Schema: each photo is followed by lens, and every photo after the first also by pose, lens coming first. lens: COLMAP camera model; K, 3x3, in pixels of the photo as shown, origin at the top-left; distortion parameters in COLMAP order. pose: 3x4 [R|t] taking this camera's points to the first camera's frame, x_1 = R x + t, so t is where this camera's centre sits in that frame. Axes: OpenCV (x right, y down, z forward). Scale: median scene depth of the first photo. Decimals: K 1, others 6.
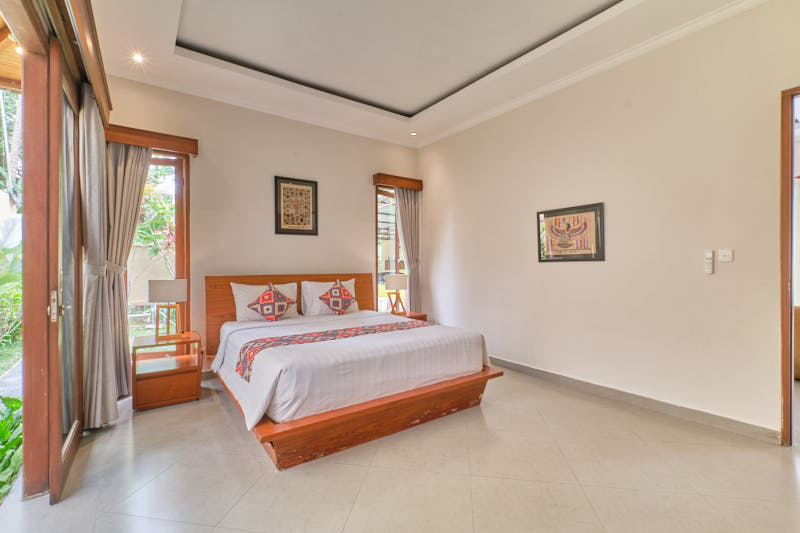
lens RADIAL K [[354.3, 0, 398.9], [0, 354.3, 264.9], [0, 0, 1]] dist [0.001898, -0.000521]
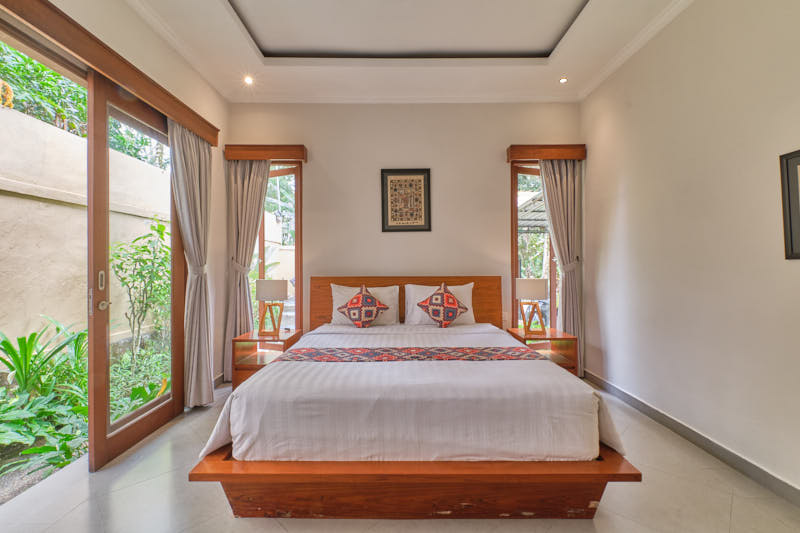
lens RADIAL K [[354.3, 0, 400.0], [0, 354.3, 265.4], [0, 0, 1]] dist [0.001898, -0.000521]
pose [[0.812072, -0.000873, -0.583557, 0.243164], [0.001456, 0.999999, 0.000530, -0.001124], [0.583556, -0.001280, 0.812072, 0.299173]]
